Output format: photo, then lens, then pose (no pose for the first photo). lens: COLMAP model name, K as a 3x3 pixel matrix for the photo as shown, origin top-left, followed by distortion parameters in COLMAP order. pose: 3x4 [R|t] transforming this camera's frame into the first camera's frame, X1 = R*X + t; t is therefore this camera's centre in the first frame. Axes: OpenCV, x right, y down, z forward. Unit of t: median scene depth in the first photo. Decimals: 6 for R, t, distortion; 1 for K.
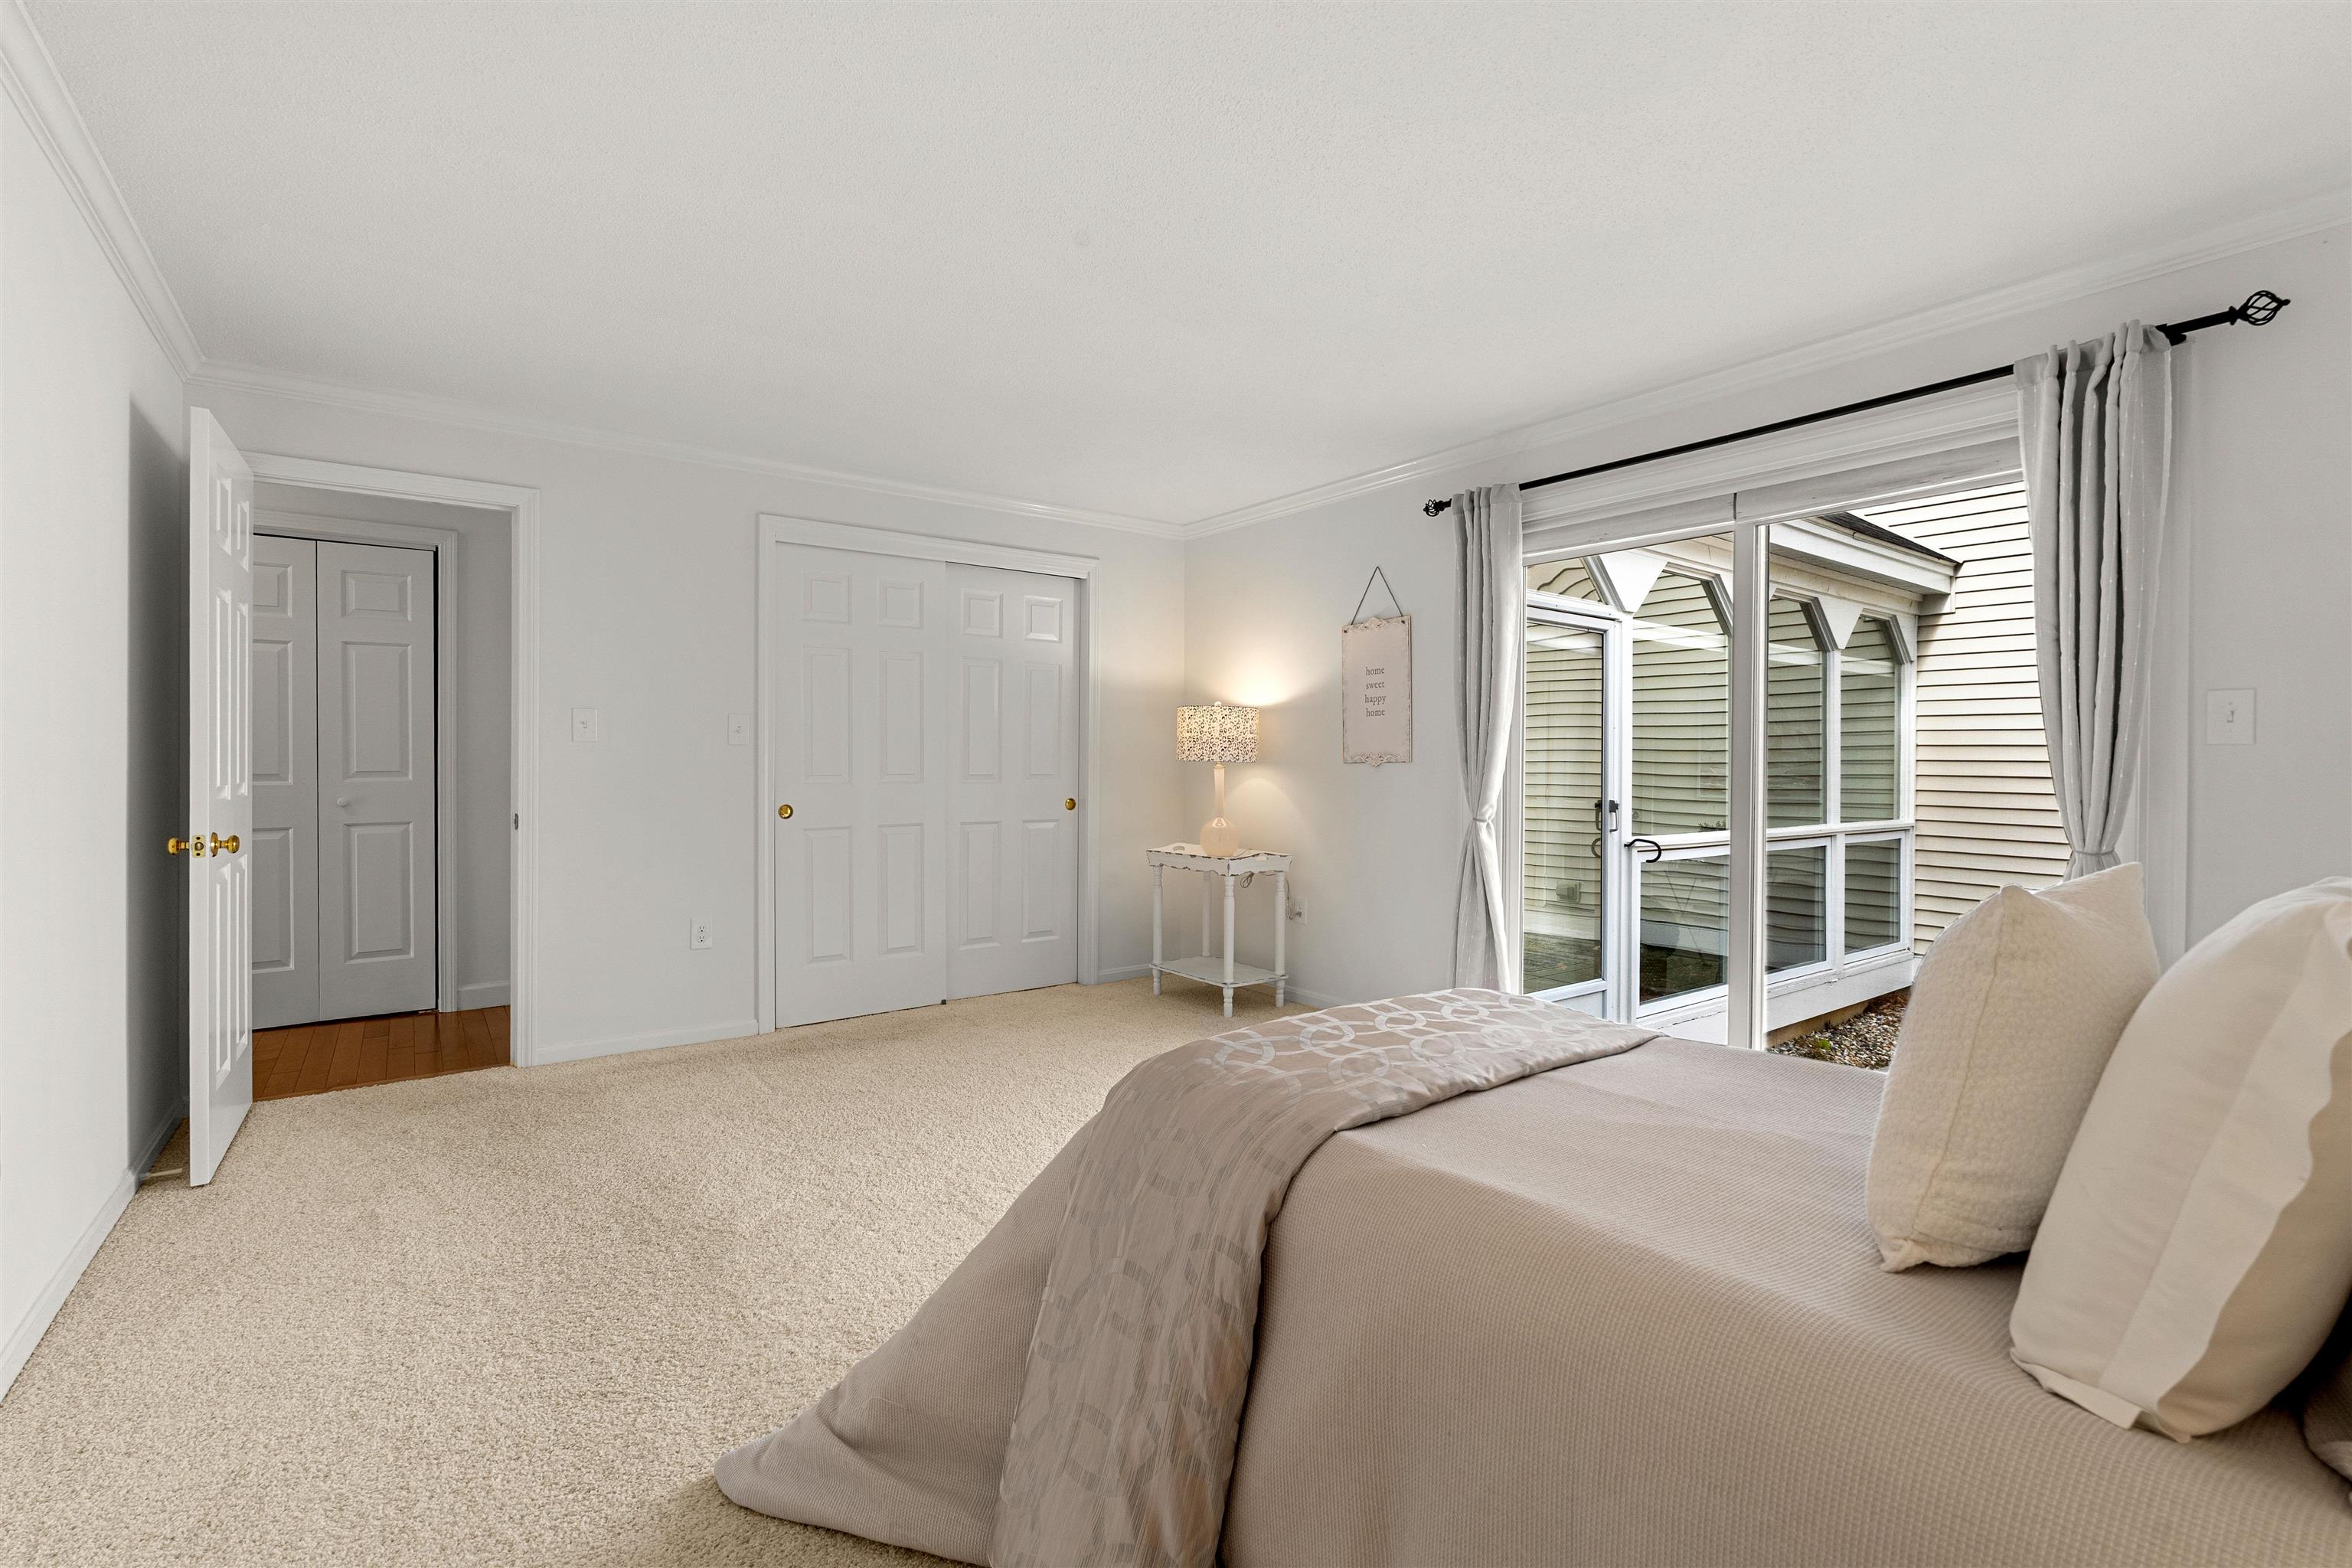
lens RADIAL K [[1038.6, 0, 1178.3], [0, 1038.6, 777.2], [0, 0, 1]] dist [-0.002778, 0.001701]
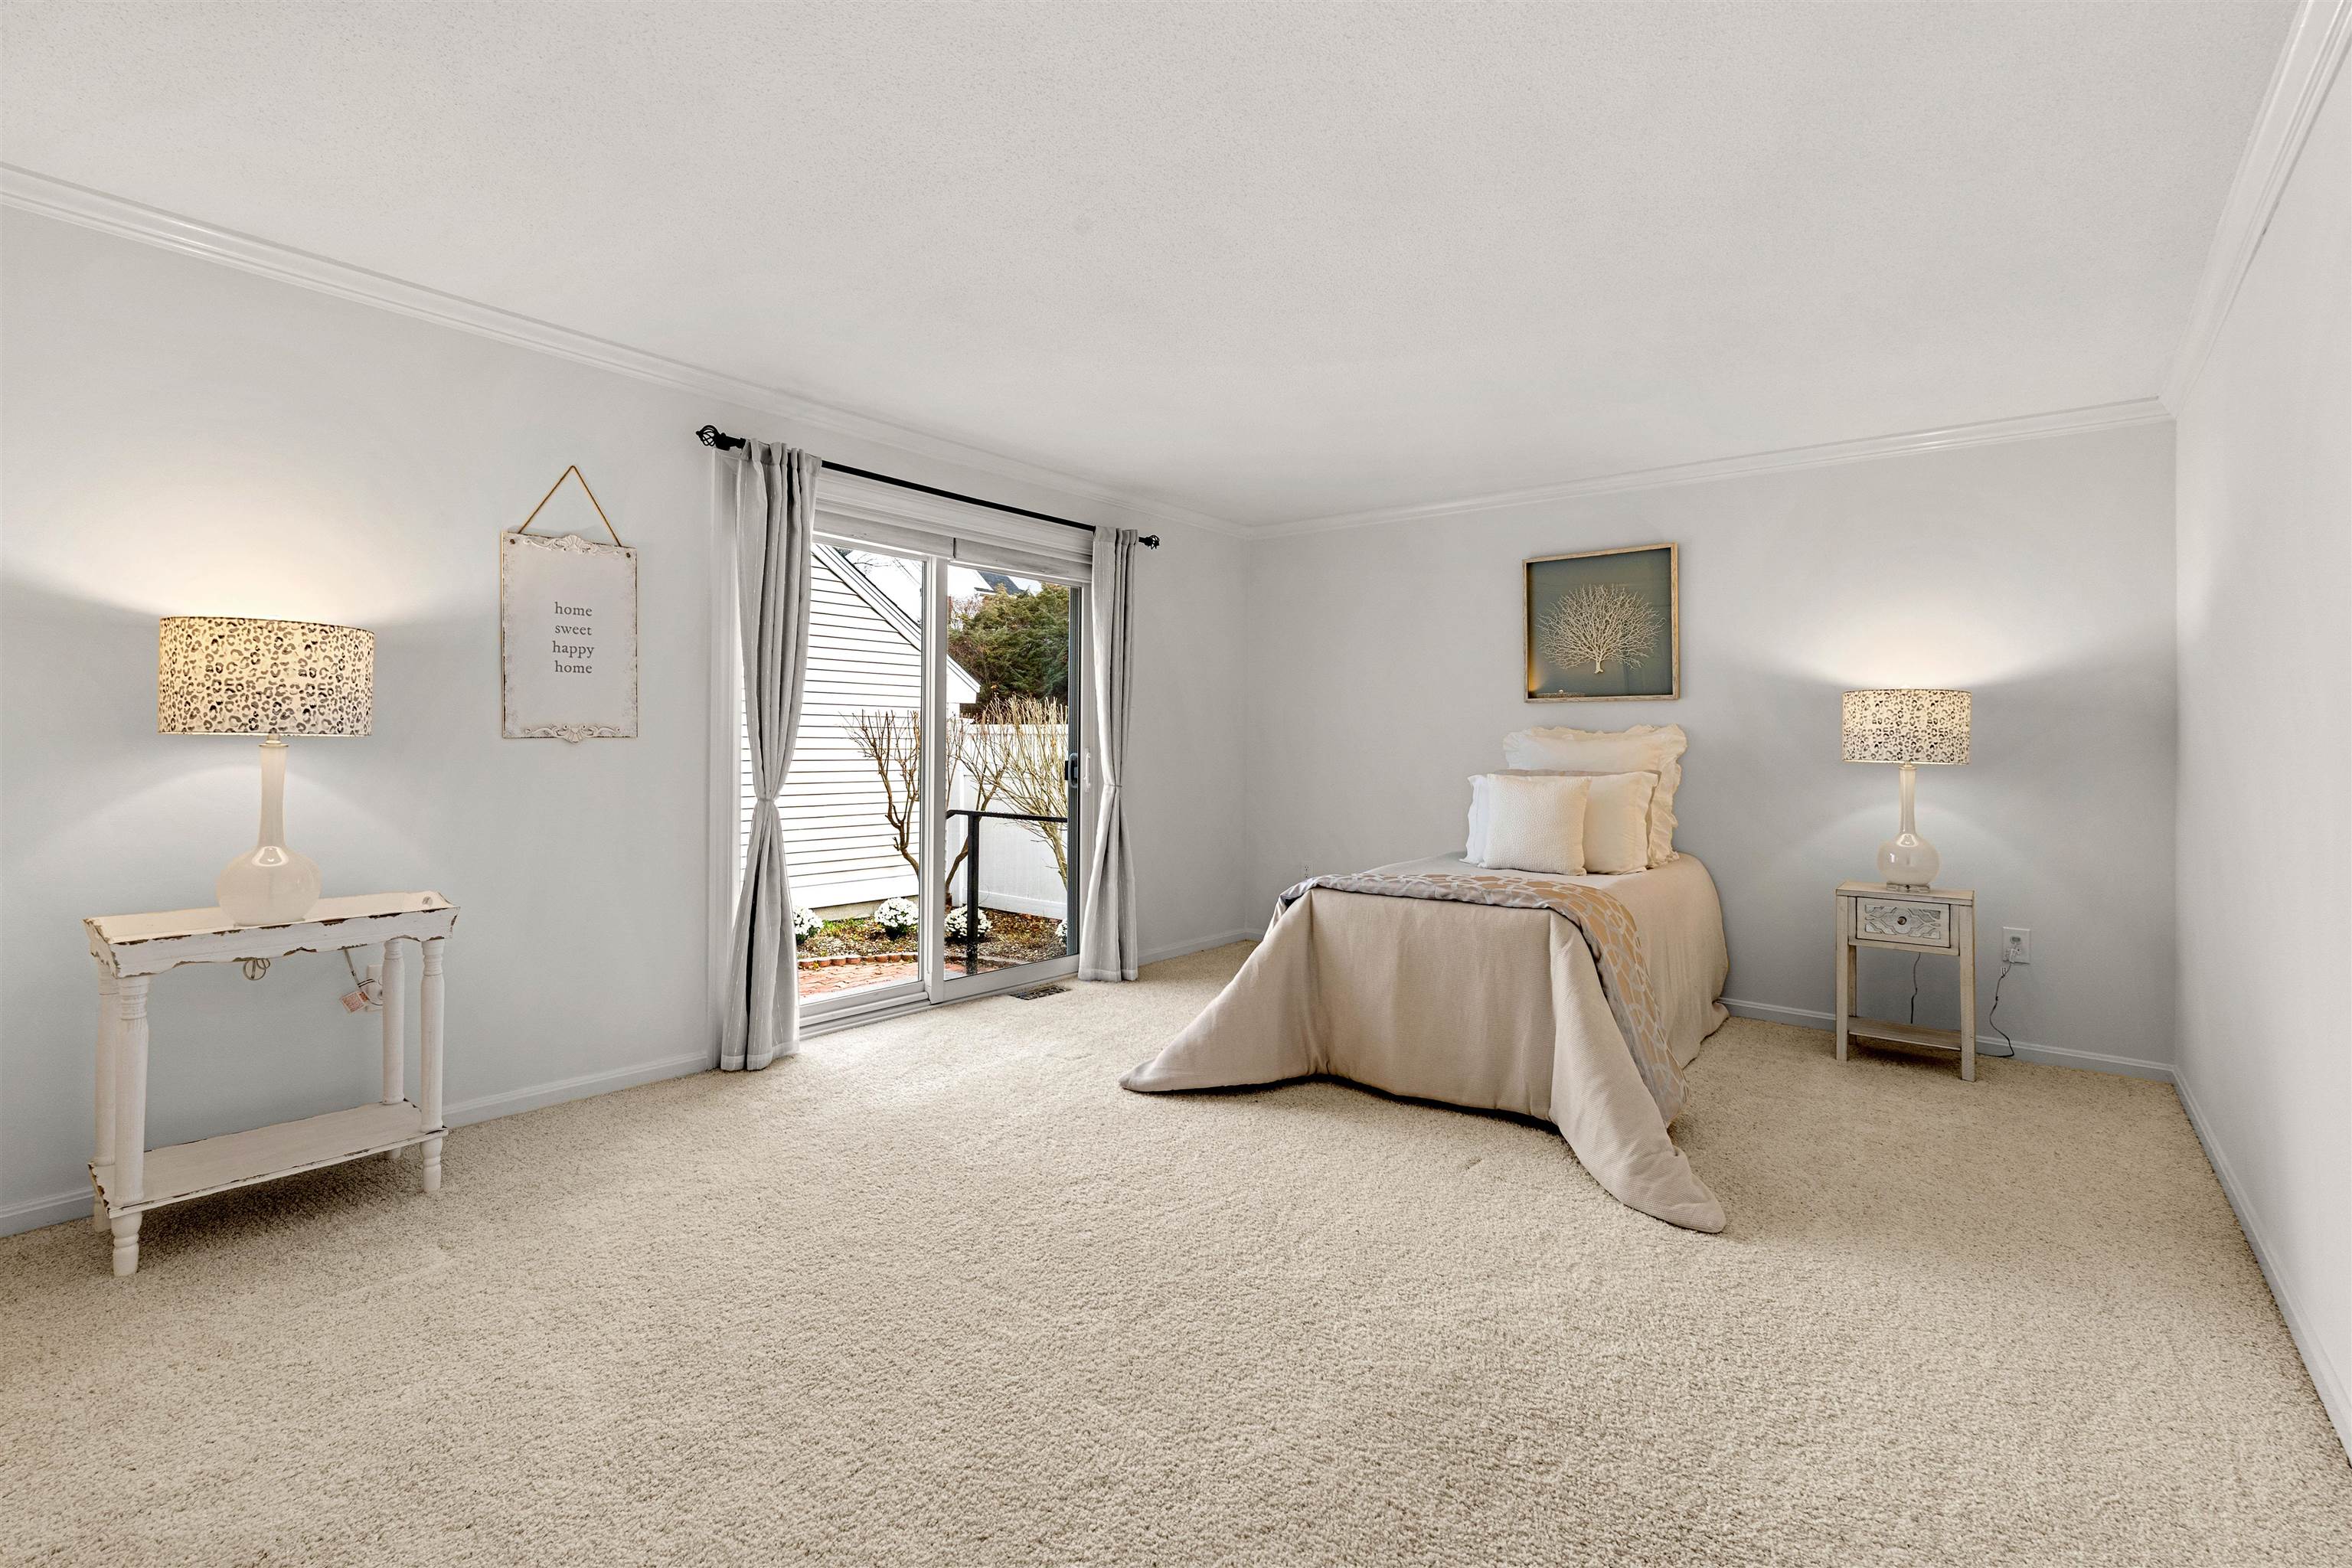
lens RADIAL K [[1038.6, 0, 1178.3], [0, 1038.6, 765.1], [0, 0, 1]] dist [-0.002778, 0.001701]
pose [[-0.242865, -0.019622, 0.969862, -0.612952], [0.011903, 0.999660, 0.023206, -0.006504], [-0.969987, 0.017180, -0.242549, 0.770192]]
